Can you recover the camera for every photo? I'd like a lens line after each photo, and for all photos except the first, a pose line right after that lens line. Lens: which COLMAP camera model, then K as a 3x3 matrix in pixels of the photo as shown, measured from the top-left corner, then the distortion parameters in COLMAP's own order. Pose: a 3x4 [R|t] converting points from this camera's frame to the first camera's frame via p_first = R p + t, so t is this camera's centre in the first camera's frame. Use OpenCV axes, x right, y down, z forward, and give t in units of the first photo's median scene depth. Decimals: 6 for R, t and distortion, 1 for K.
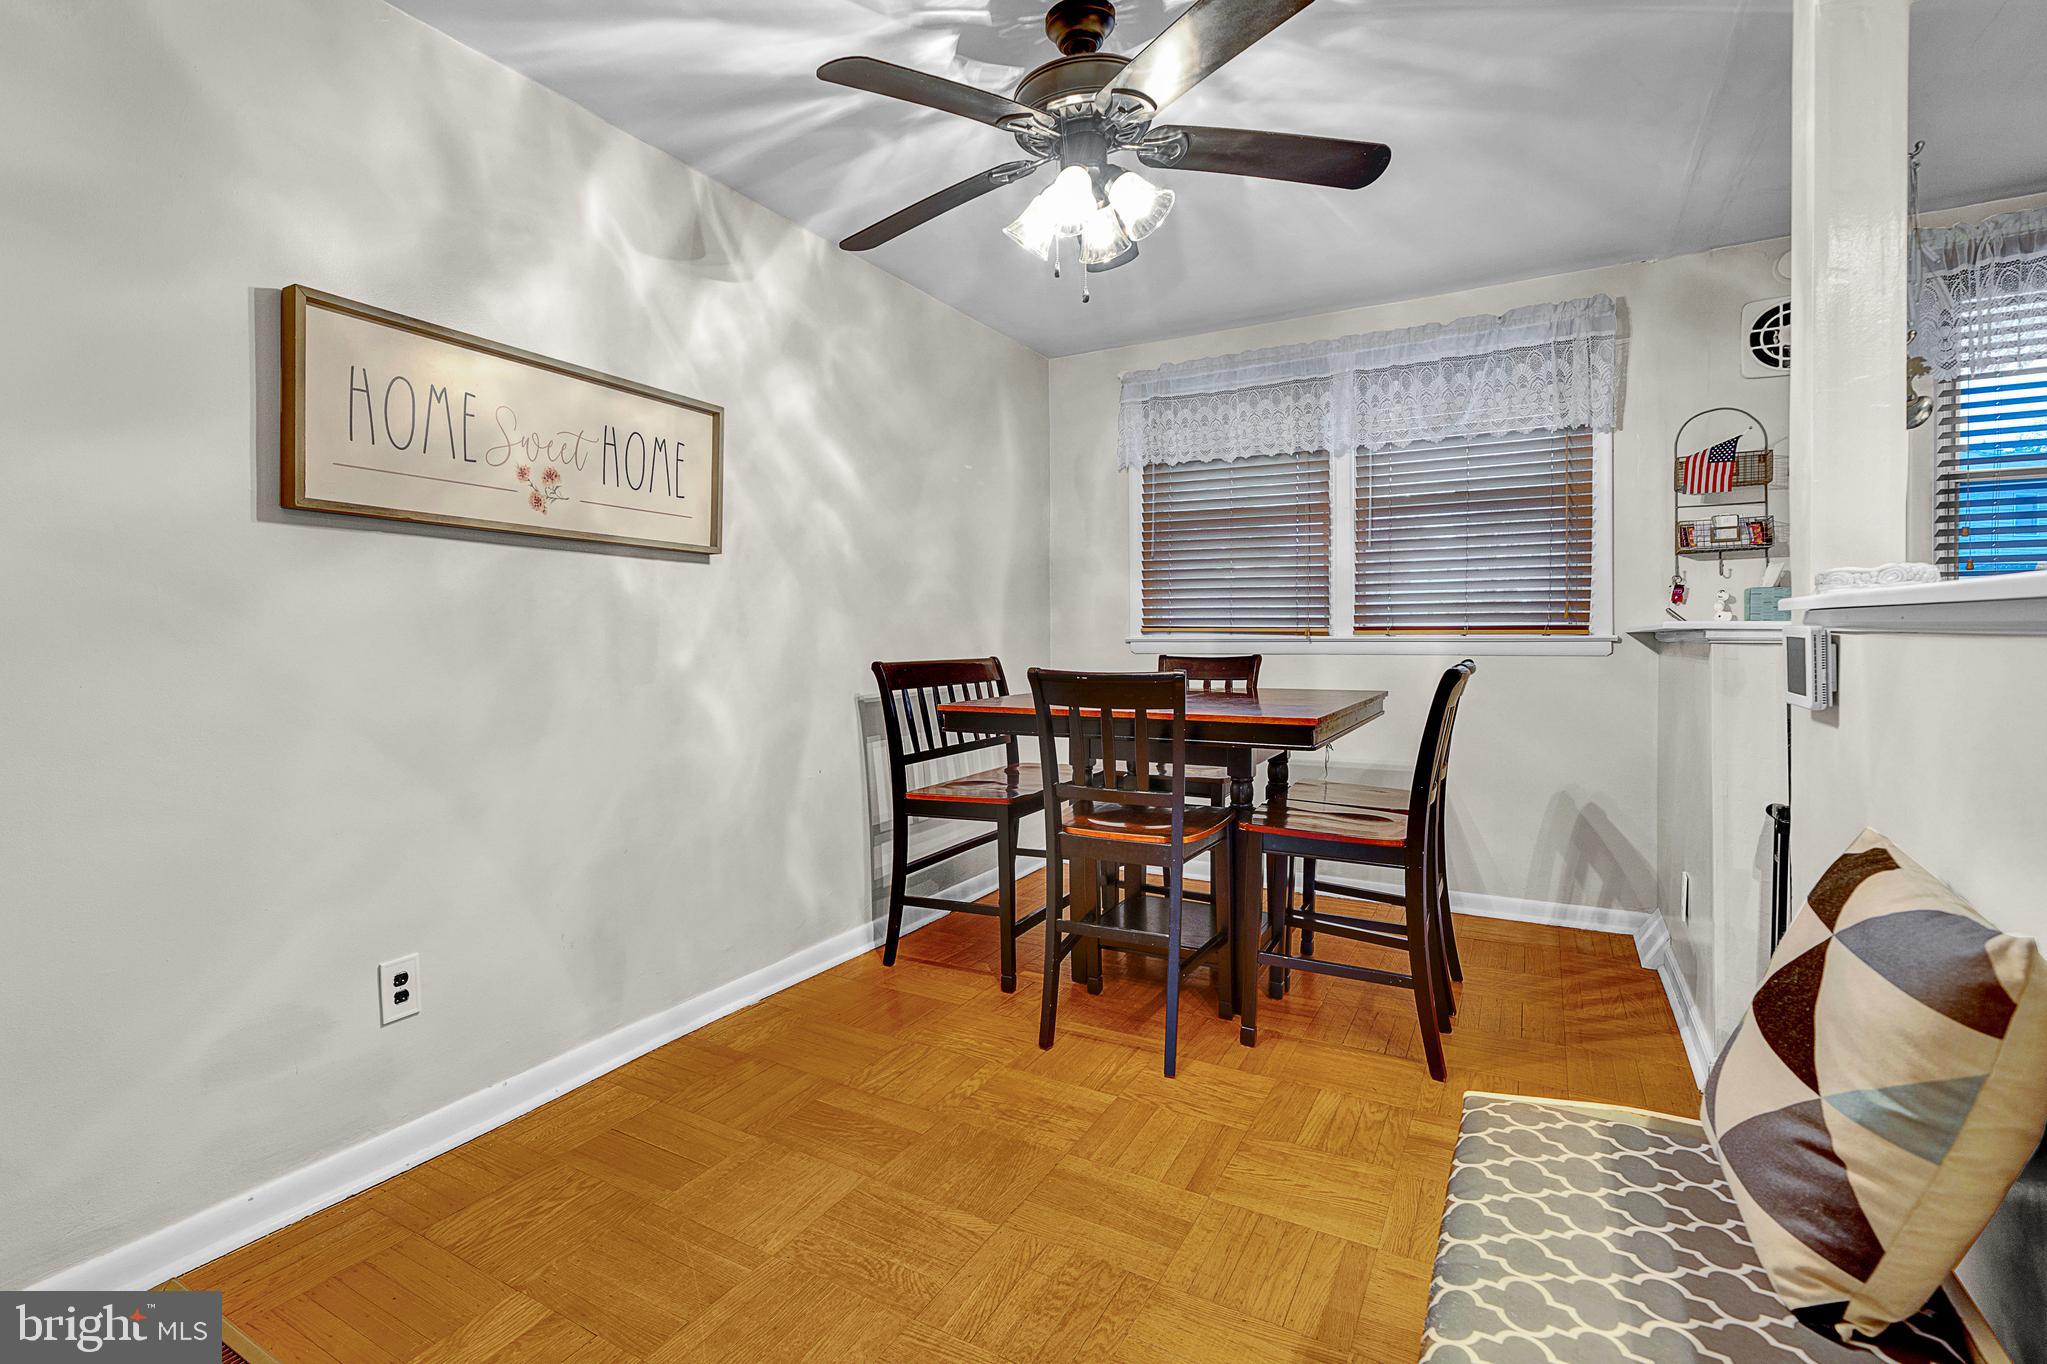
lens RADIAL K [[960.9, 0, 947.8], [0, 960.9, 647.1], [0, 0, 1]] dist [-0.002417, -0.002302]
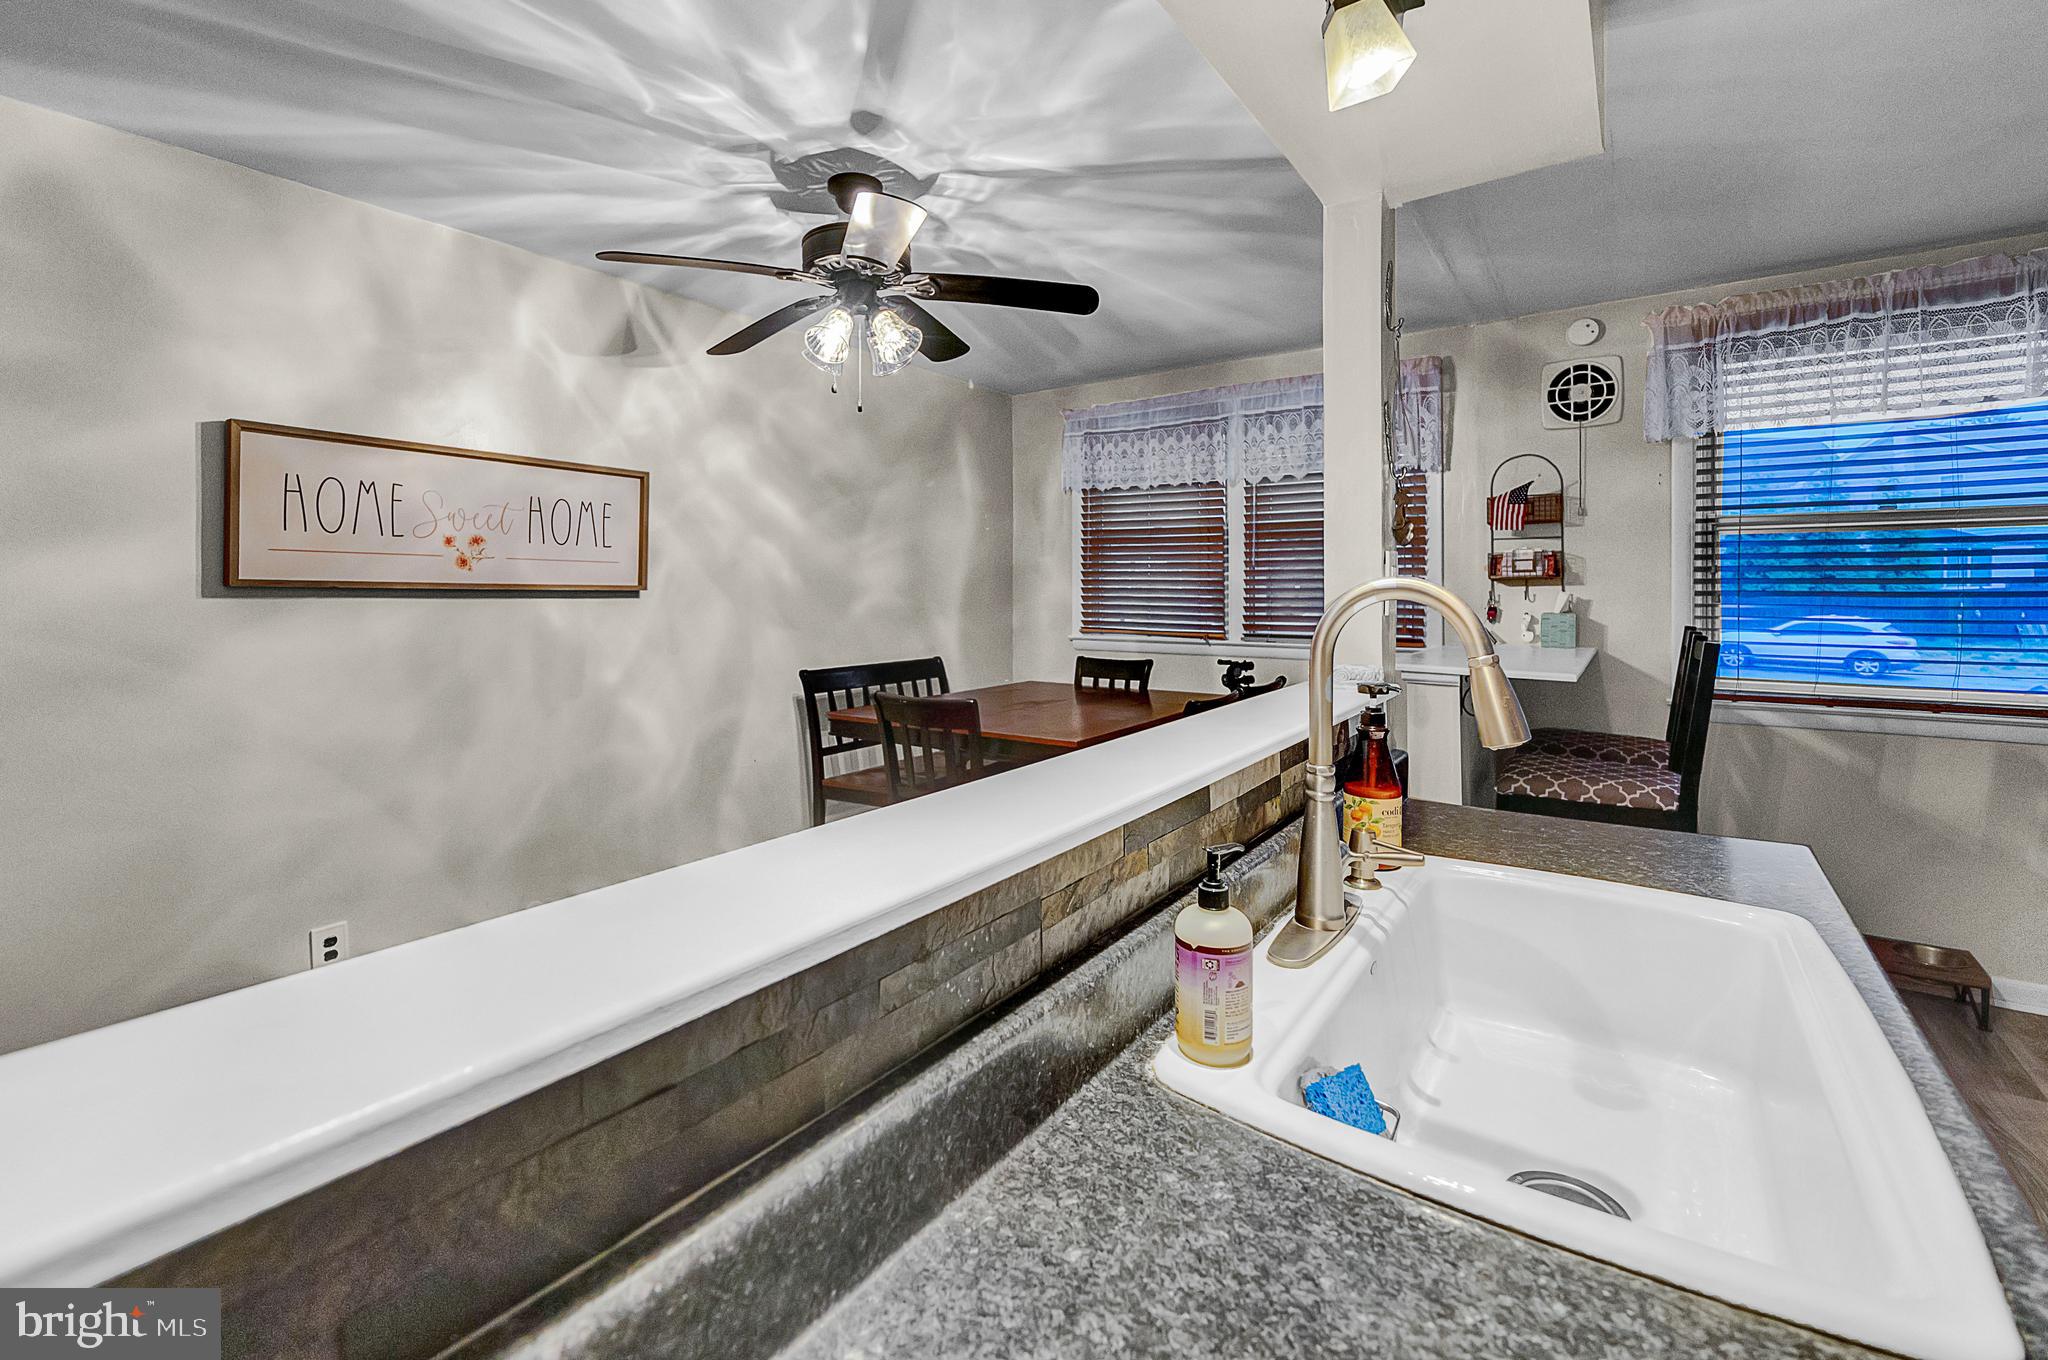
lens RADIAL K [[867.8, 0, 1040.4], [0, 867.8, 593.7], [0, 0, 1]] dist [-0.001183, 0.000047]
pose [[0.998404, 0.002467, -0.056415, 0.295031], [-0.002804, 0.999979, -0.005881, -0.077700], [0.056400, 0.006030, 0.998390, -0.075381]]
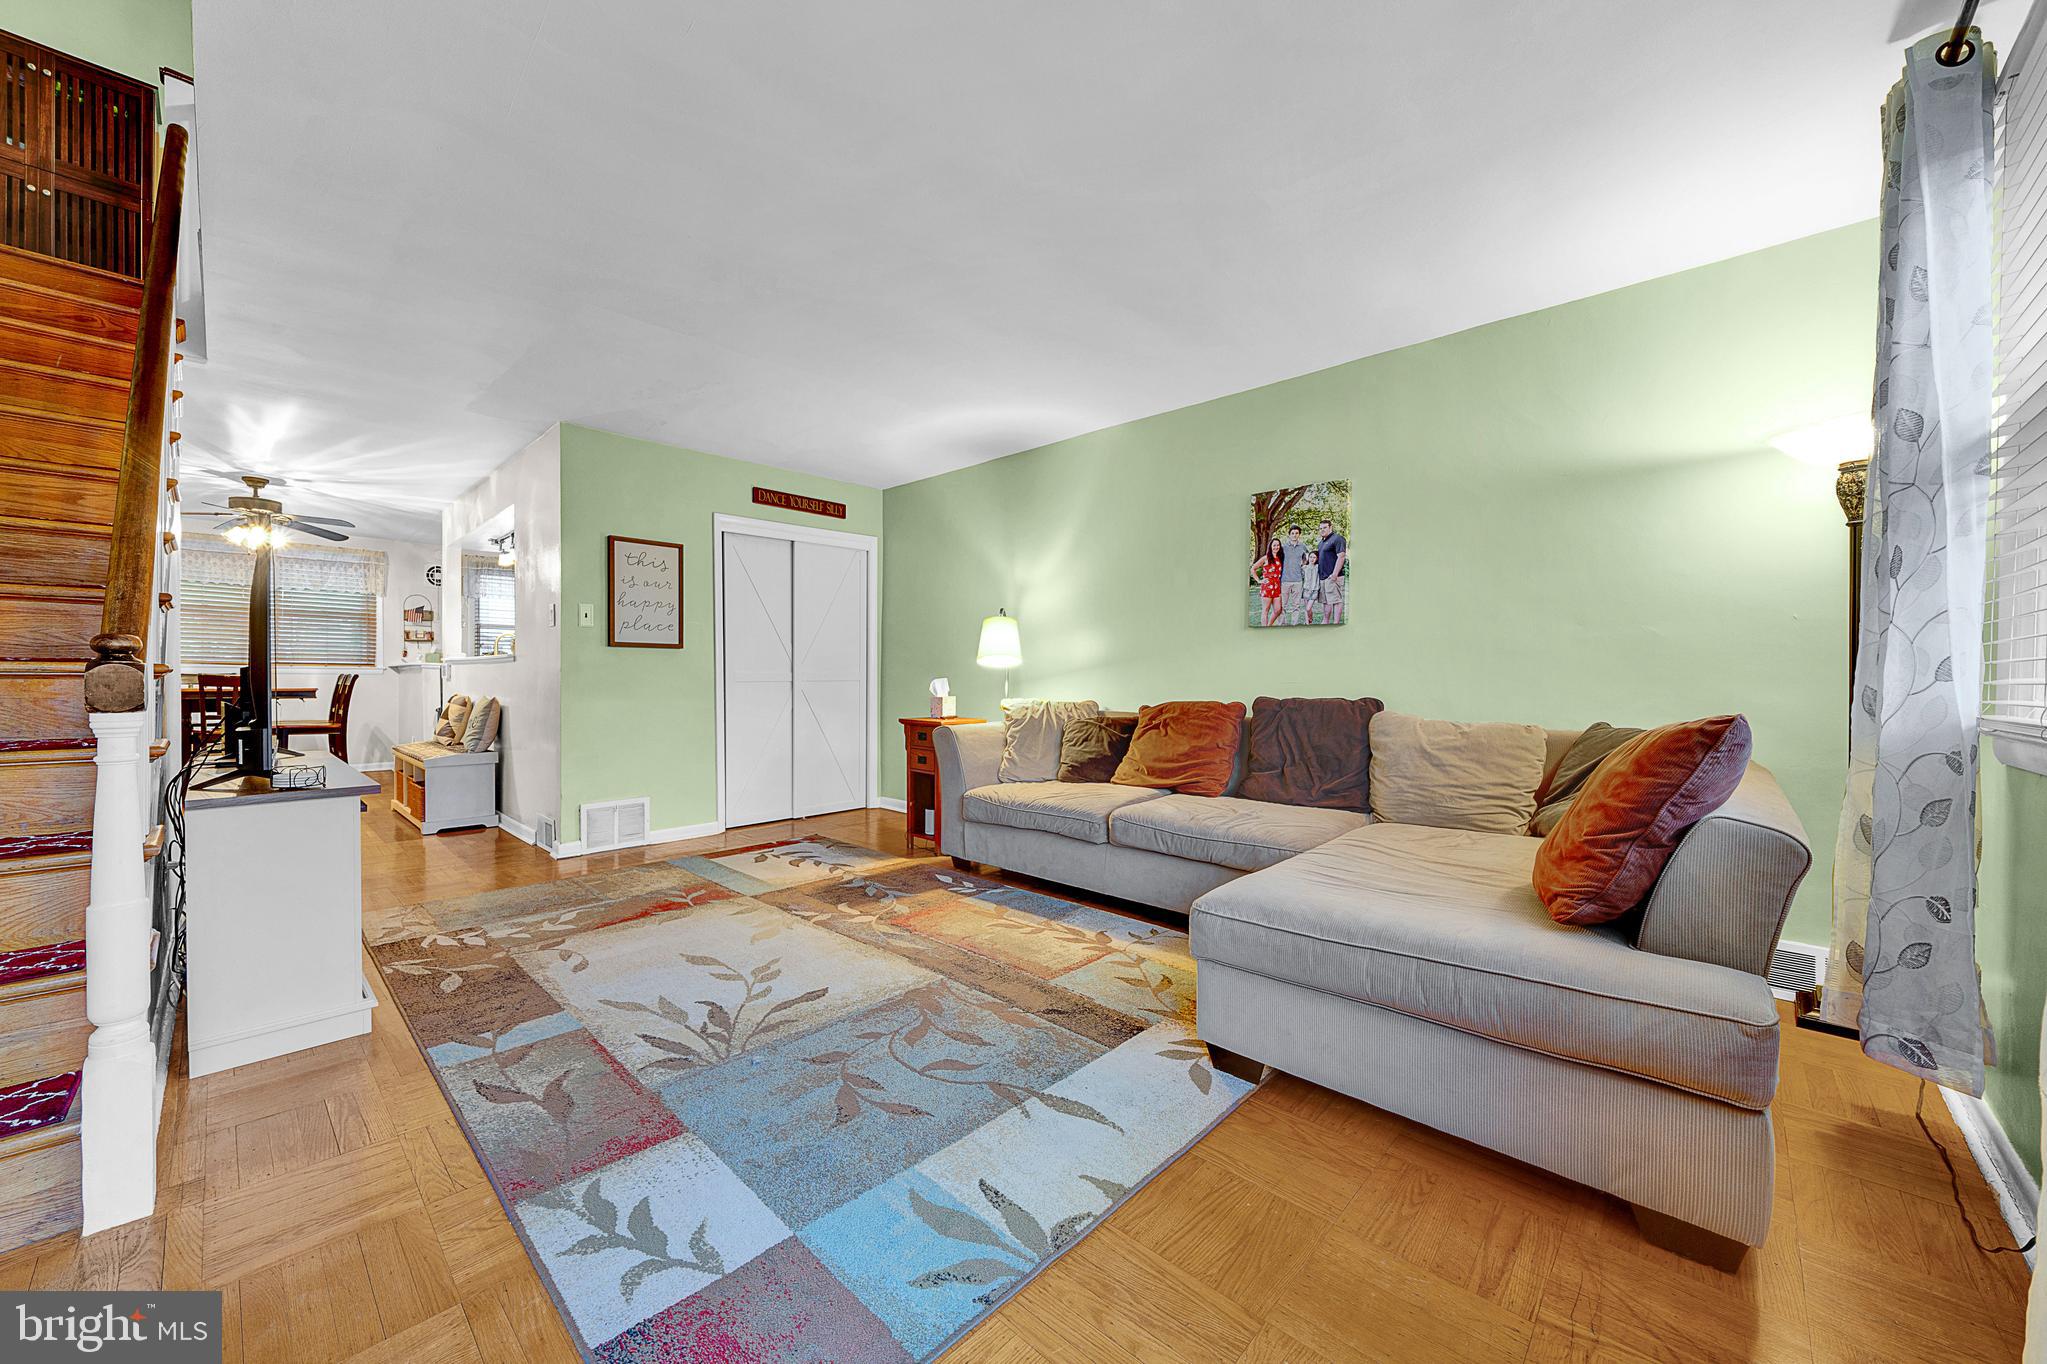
lens RADIAL K [[775.1, 0, 926.9], [0, 775.1, 685.6], [0, 0, 1]] dist [-0.004033, -0.000625]
pose [[0.268325, -0.003626, 0.963322, -1.215219], [0.006142, 0.999979, 0.002053, 0.052260], [-0.963309, 0.005366, 0.268342, -1.312382]]
